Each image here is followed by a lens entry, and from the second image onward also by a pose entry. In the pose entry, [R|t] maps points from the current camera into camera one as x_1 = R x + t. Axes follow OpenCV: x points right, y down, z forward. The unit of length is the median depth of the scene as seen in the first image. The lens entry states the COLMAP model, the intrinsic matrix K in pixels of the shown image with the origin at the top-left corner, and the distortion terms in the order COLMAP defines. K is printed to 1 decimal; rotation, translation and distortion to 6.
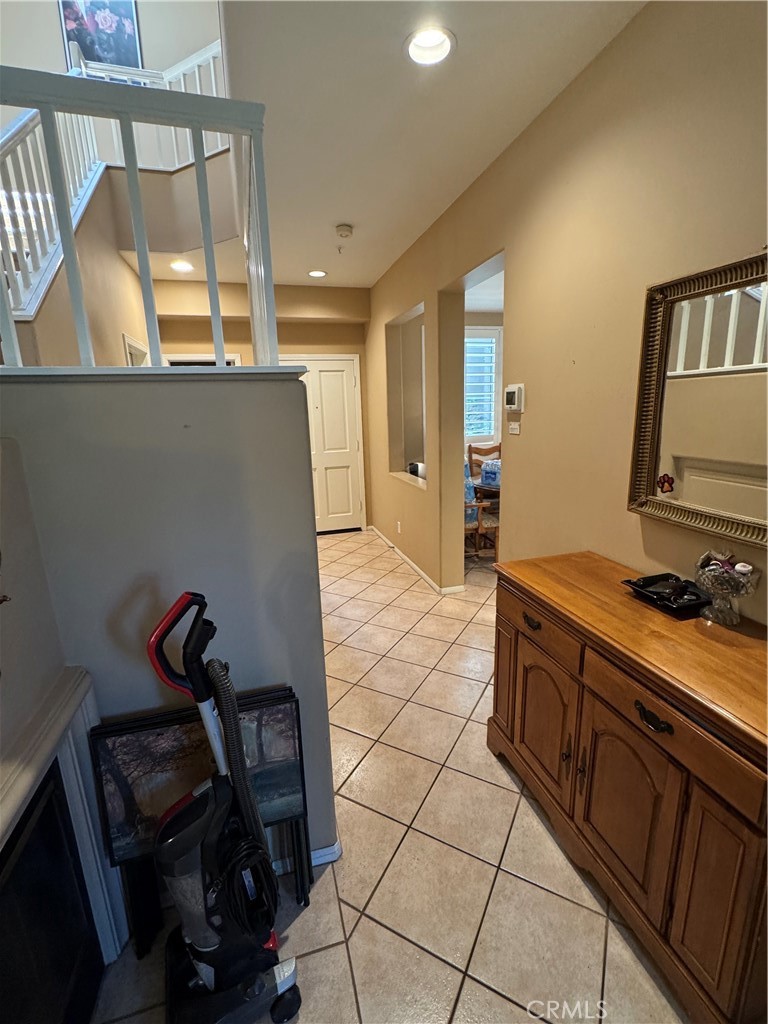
lens RADIAL K [[452.6, 0, 385.5], [0, 452.6, 508.0], [0, 0, 1]] dist [0.000415, -0.000245]
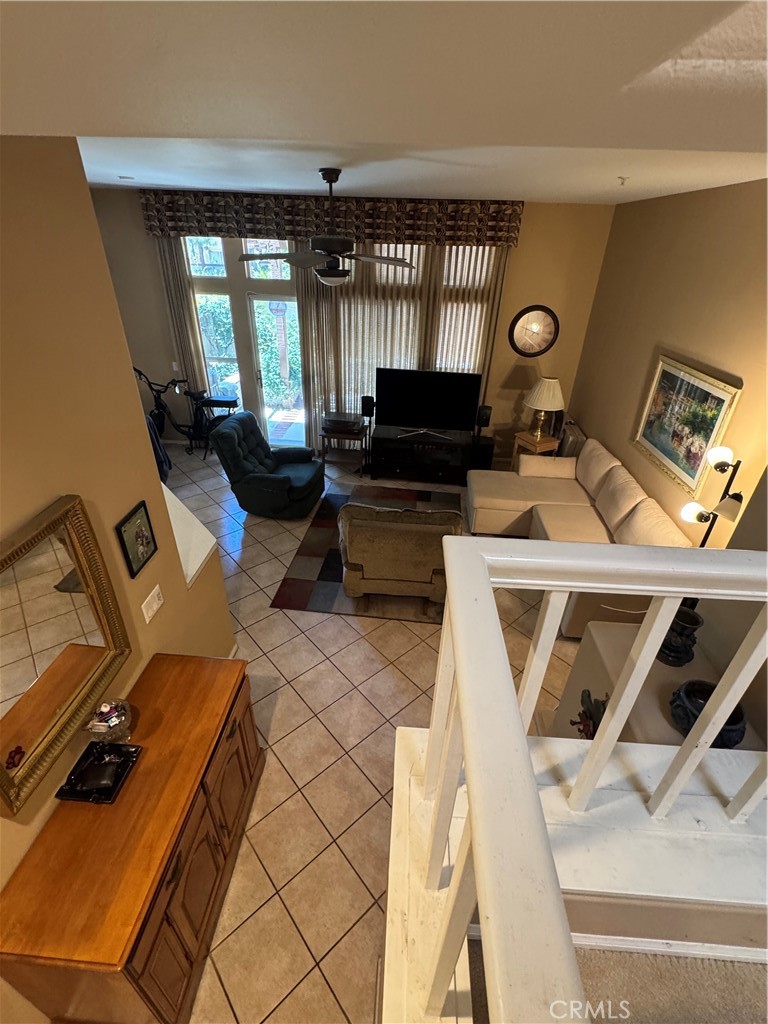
lens RADIAL K [[452.6, 0, 385.5], [0, 452.6, 508.0], [0, 0, 1]] dist [0.000415, -0.000245]
pose [[-0.941833, -0.167430, 0.291408, -0.289071], [0.074088, 0.742309, 0.665950, -1.046864], [-0.327814, 0.648803, -0.686726, 1.124140]]
